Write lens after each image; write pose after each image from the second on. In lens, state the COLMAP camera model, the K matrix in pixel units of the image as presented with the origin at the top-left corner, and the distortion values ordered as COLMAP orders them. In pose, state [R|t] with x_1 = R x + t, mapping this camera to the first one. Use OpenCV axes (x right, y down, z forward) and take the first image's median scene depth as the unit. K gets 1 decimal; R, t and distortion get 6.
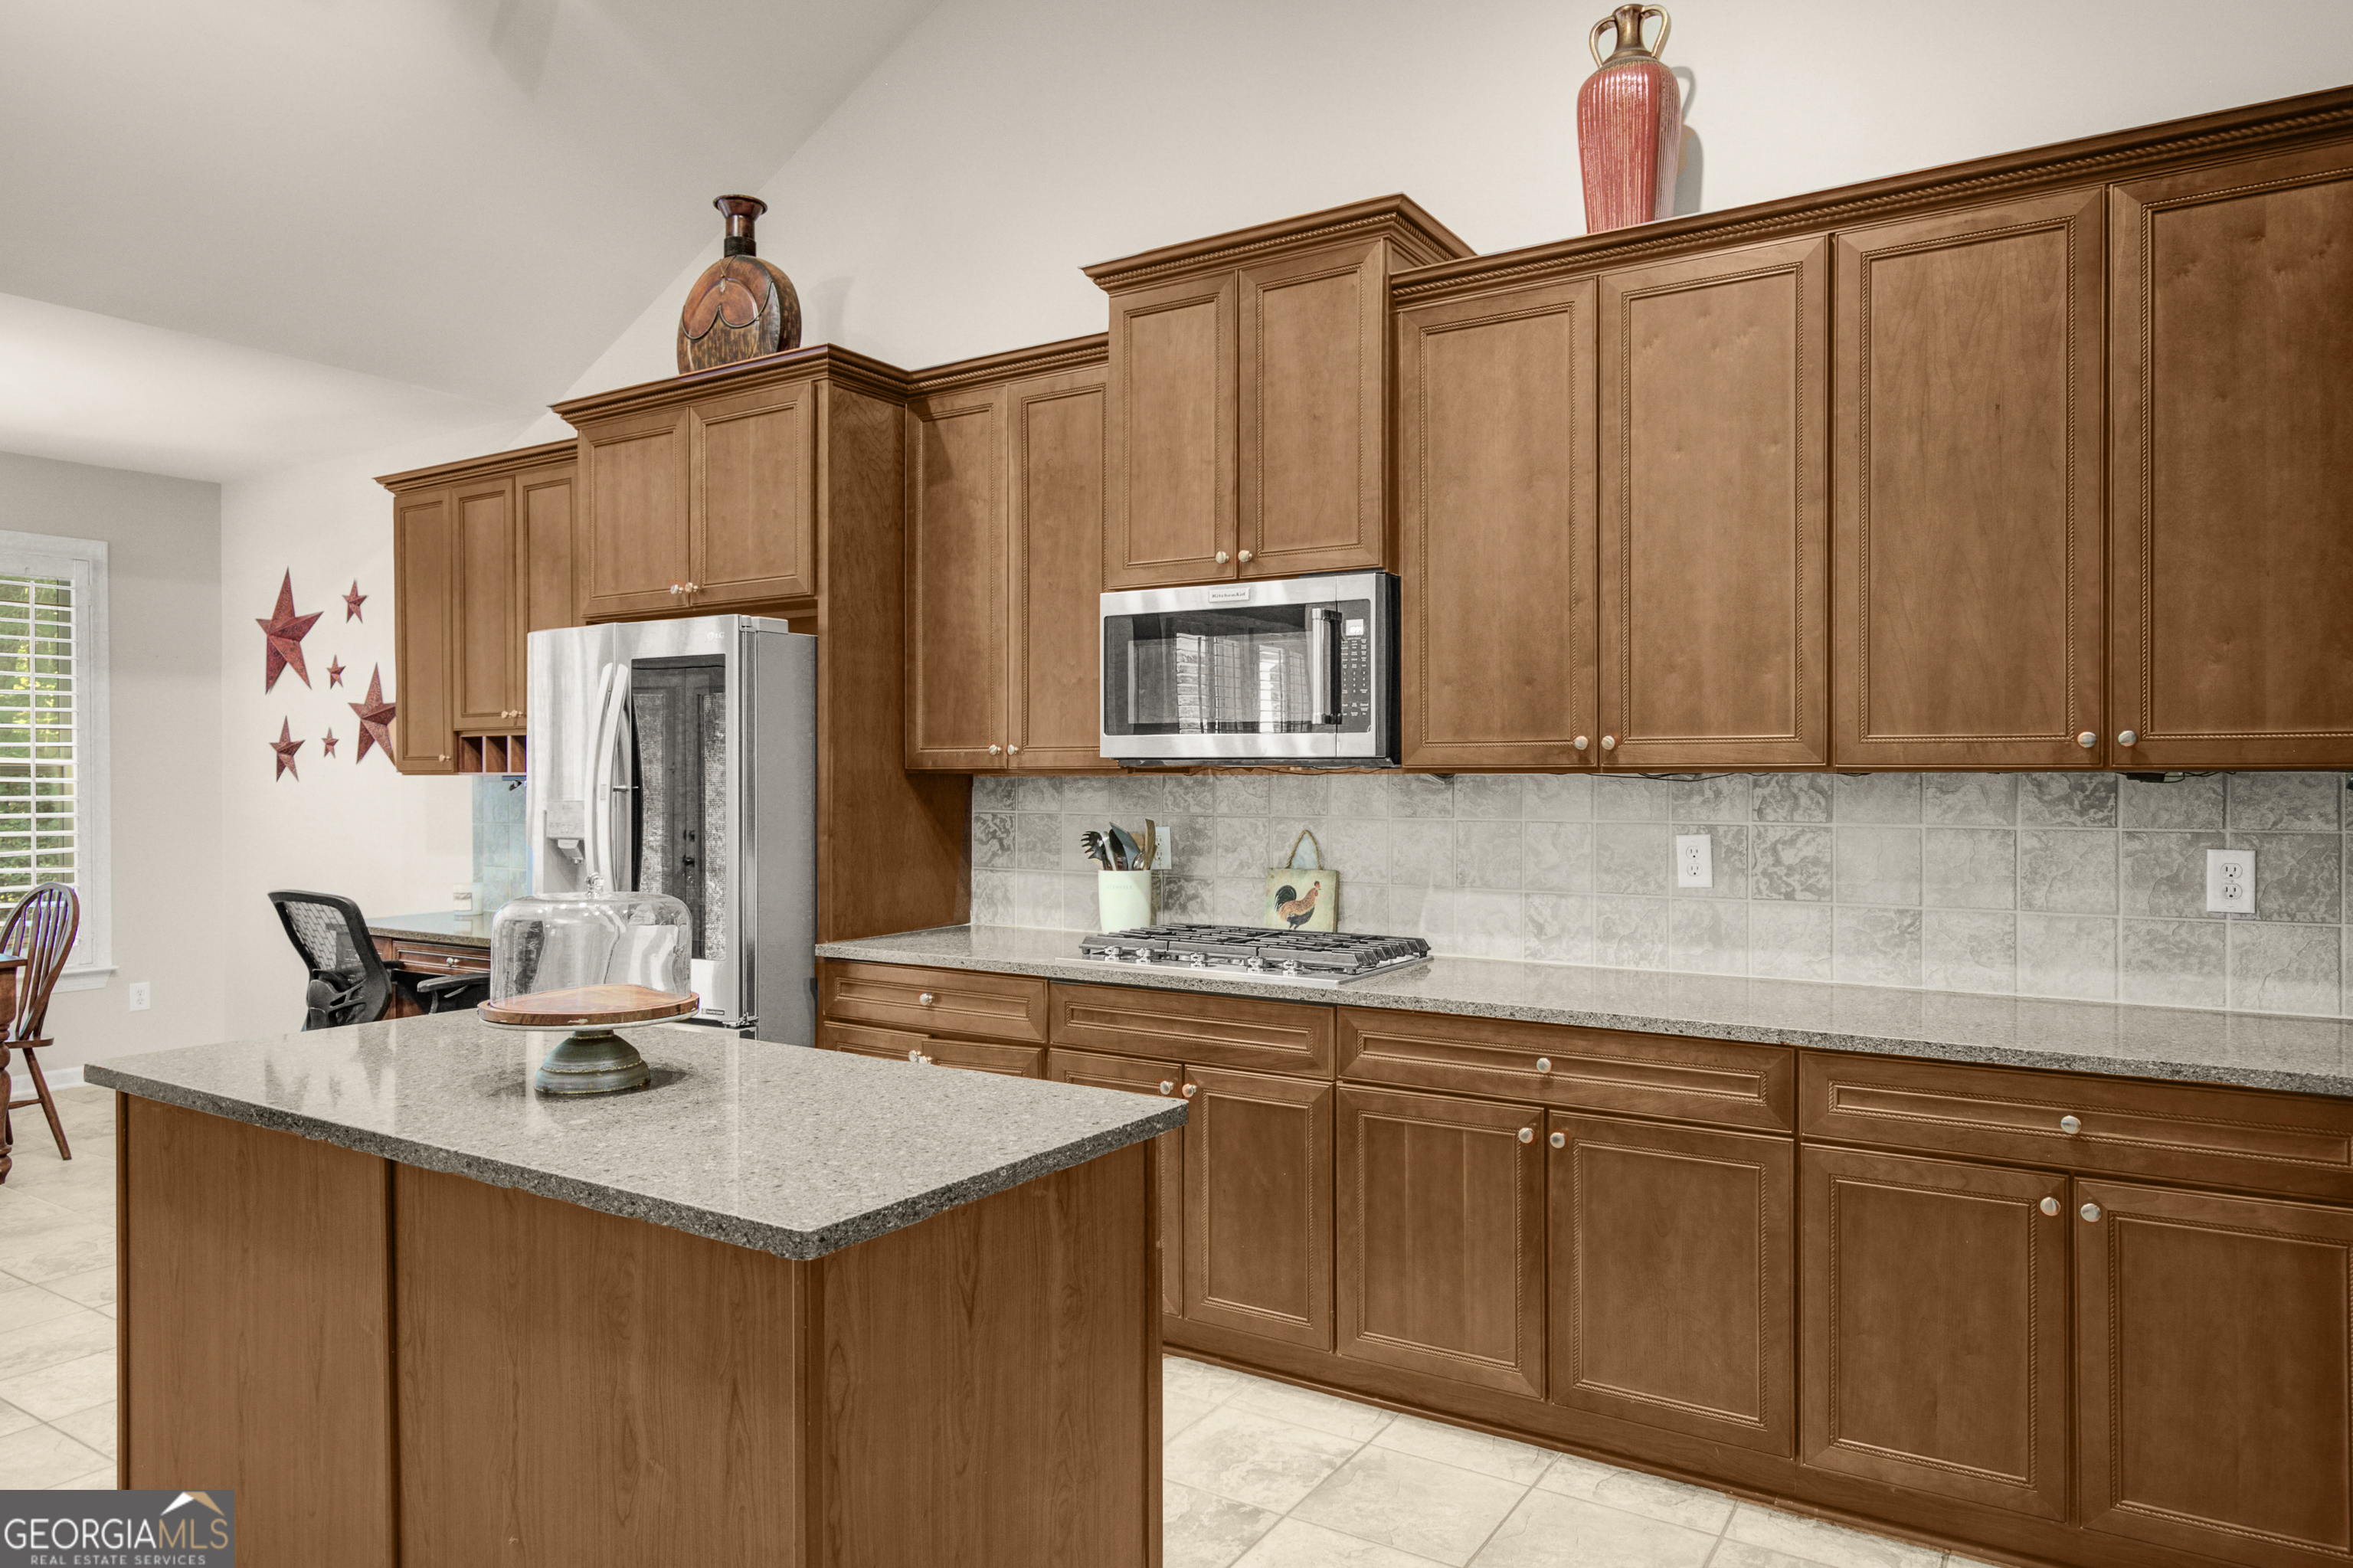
lens RADIAL K [[1473.4, 0, 1184.3], [0, 1473.4, 784.5], [0, 0, 1]] dist [-0.001281, 0.004065]
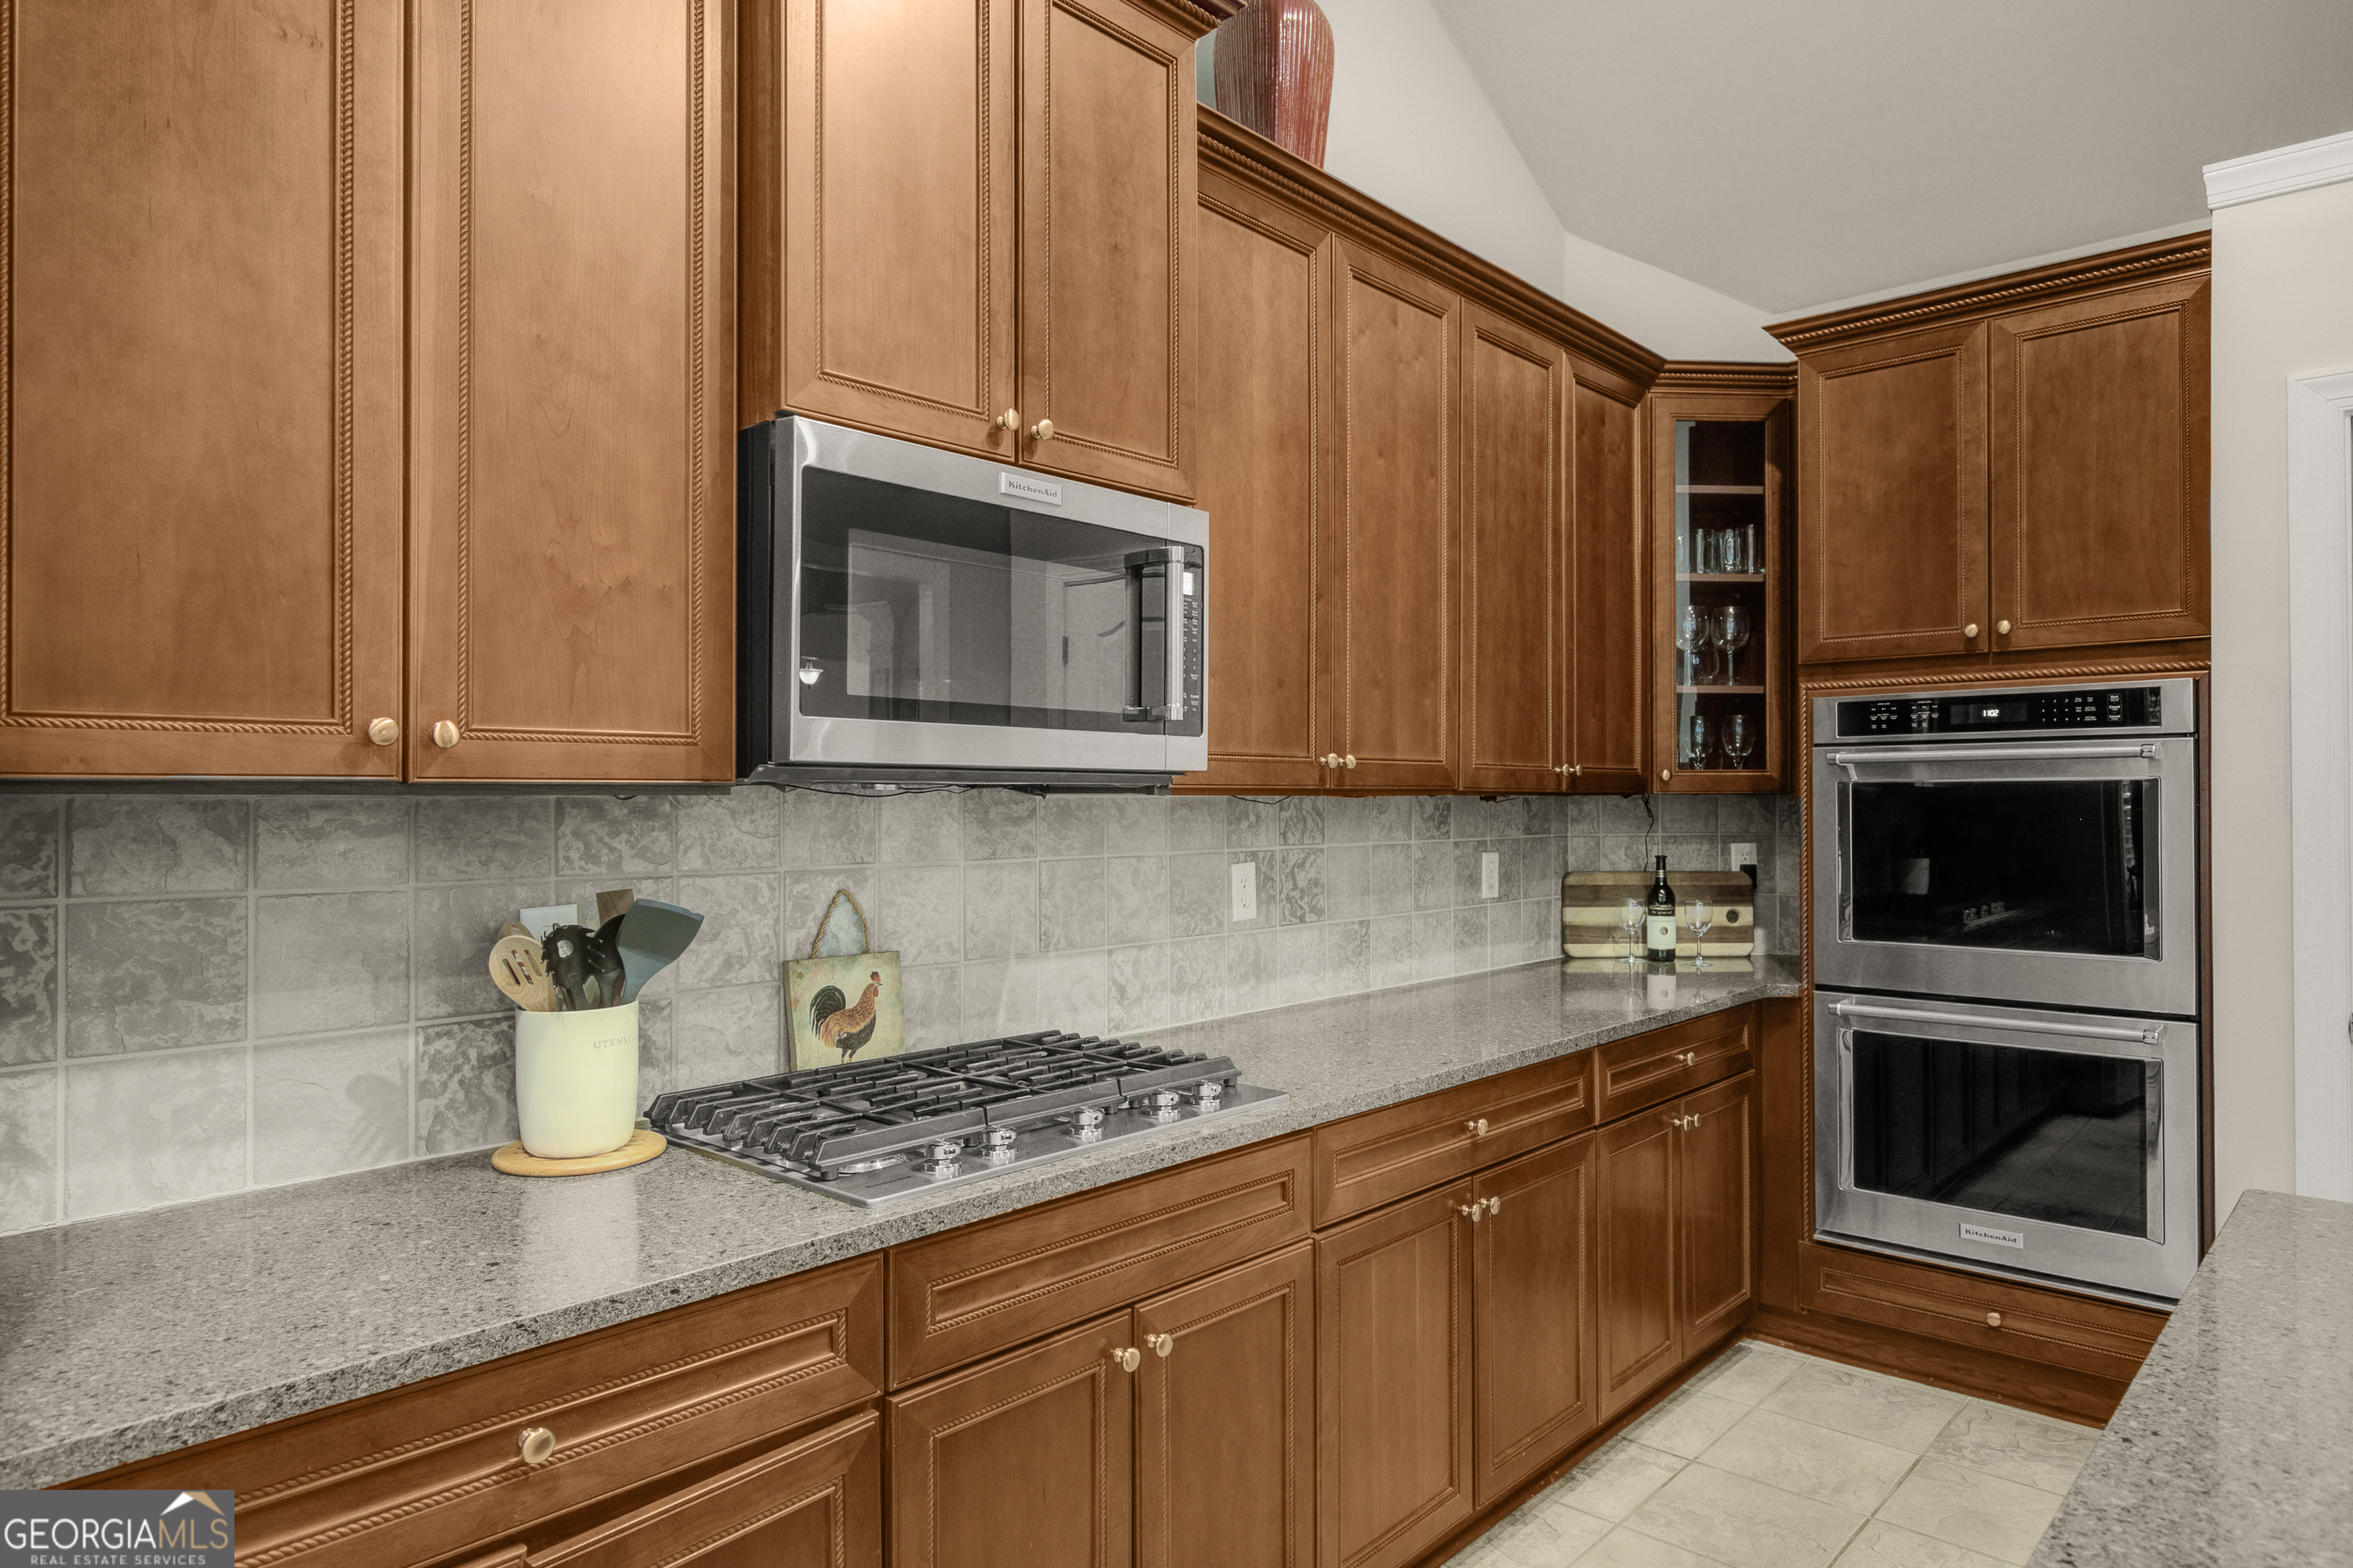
lens RADIAL K [[1404.5, 0, 1195.9], [0, 1404.5, 790.1], [0, 0, 1]] dist [-0.005135, 0.002558]
pose [[0.171701, 0.005813, 0.985132, -0.512998], [0.007050, 0.999950, -0.007129, -0.005375], [-0.985124, 0.008169, 0.171652, 0.855071]]
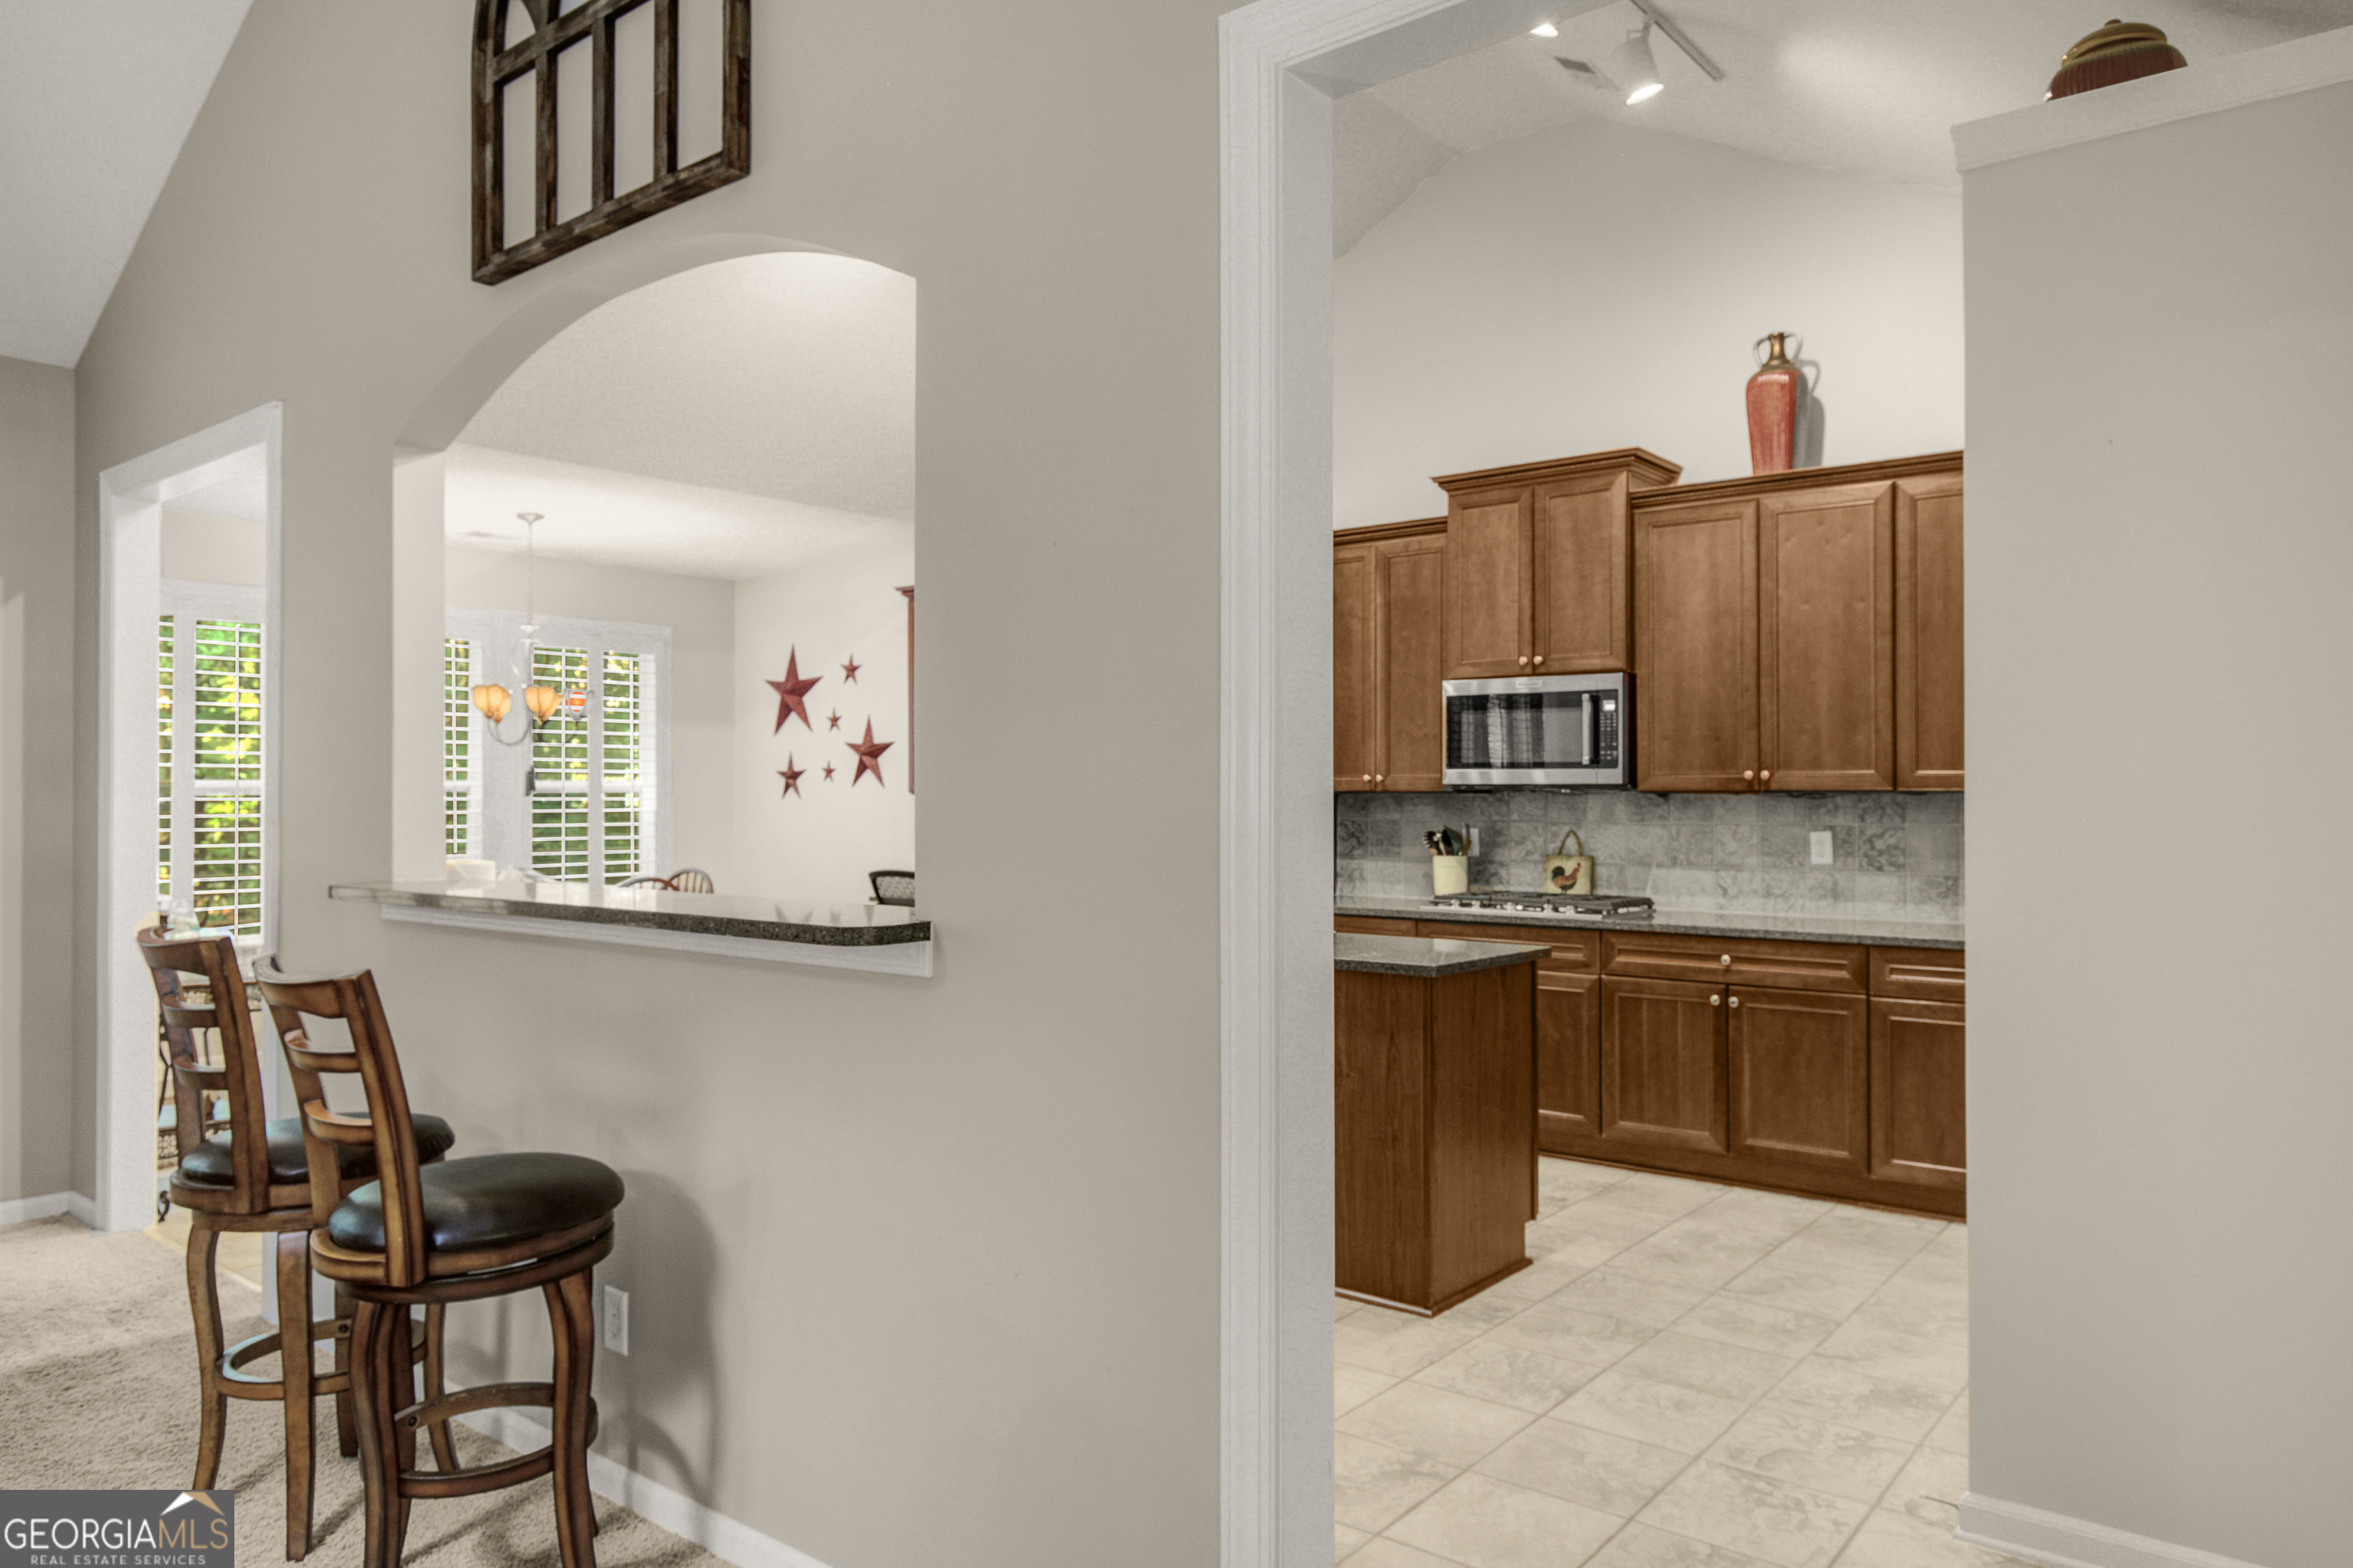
lens RADIAL K [[1513.3, 0, 1220.9], [0, 1513.3, 779.2], [0, 0, 1]] dist [-0.008793, 0.002042]
pose [[0.995756, 0.000758, -0.092026, -0.156443], [-0.002463, 0.999828, -0.018407, 0.008224], [0.091996, 0.018556, 0.995586, -0.704197]]
